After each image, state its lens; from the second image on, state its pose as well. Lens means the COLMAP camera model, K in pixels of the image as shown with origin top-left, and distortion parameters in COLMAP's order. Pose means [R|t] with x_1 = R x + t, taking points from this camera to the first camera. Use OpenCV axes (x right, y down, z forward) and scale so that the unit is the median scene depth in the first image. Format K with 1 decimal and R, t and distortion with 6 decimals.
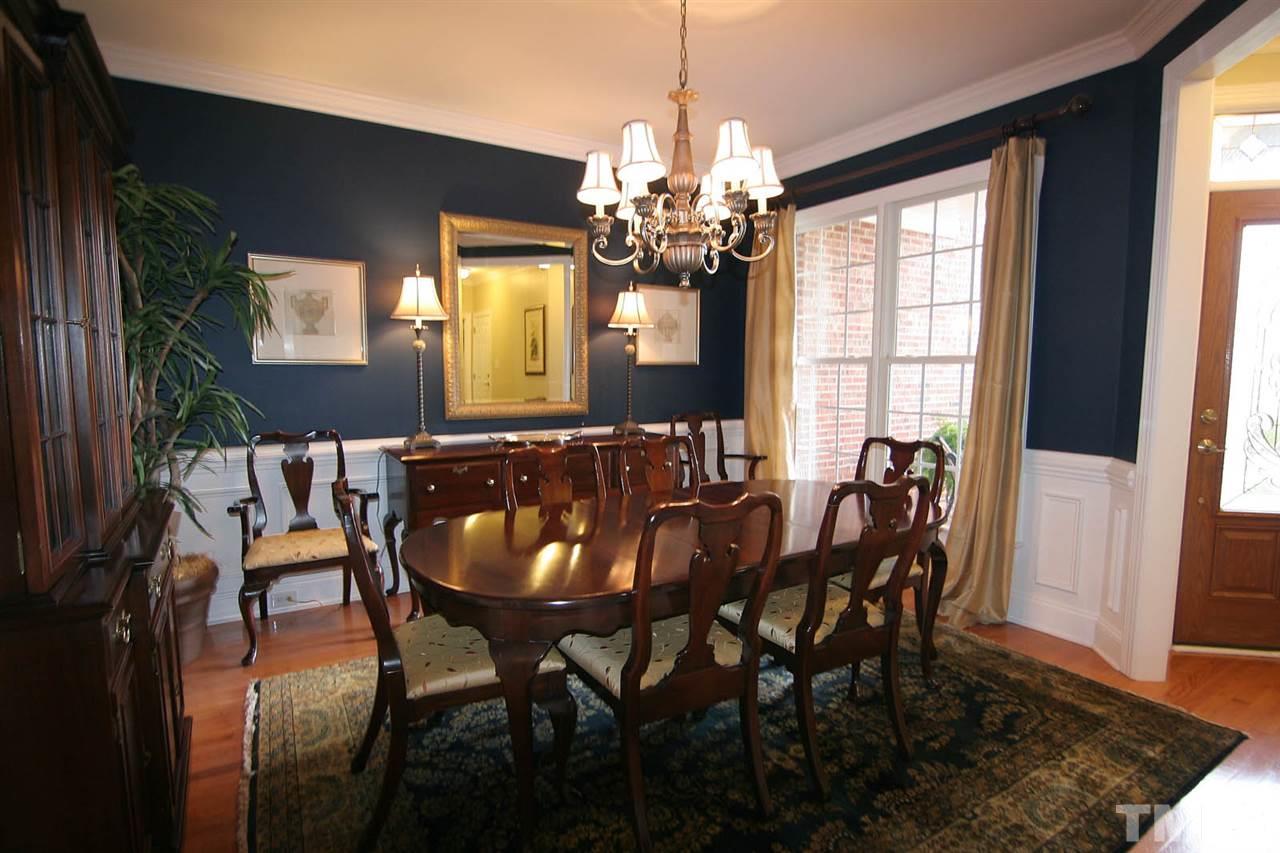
lens RADIAL K [[652.4, 0, 649.9], [0, 652.4, 430.7], [0, 0, 1]] dist [-0.004230, -0.010206]
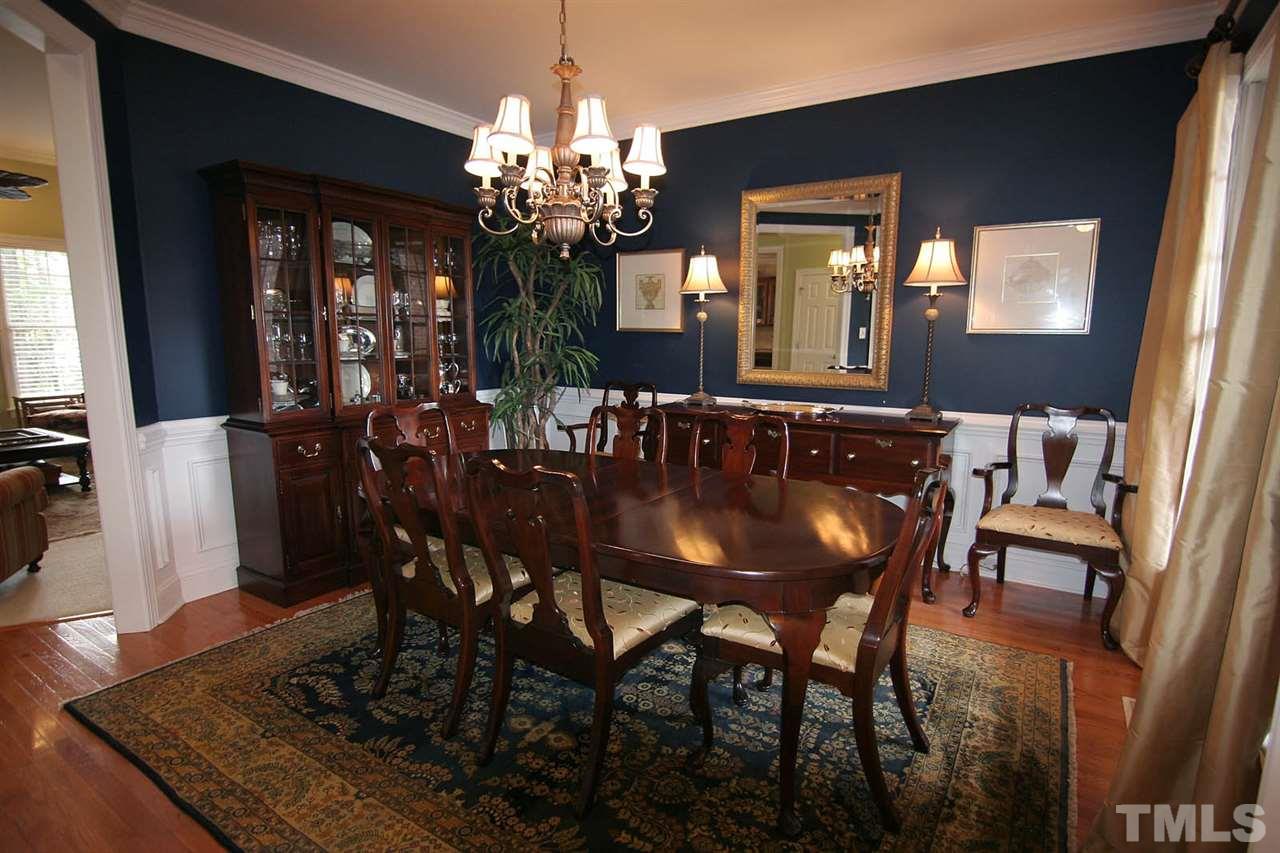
lens RADIAL K [[652.4, 0, 649.1], [0, 652.4, 429.2], [0, 0, 1]] dist [-0.004230, -0.010206]
pose [[0.419479, 0.132791, -0.898000, 0.558332], [-0.094233, 0.990268, 0.102417, -0.034965], [0.902861, 0.041659, 0.427910, 0.358185]]
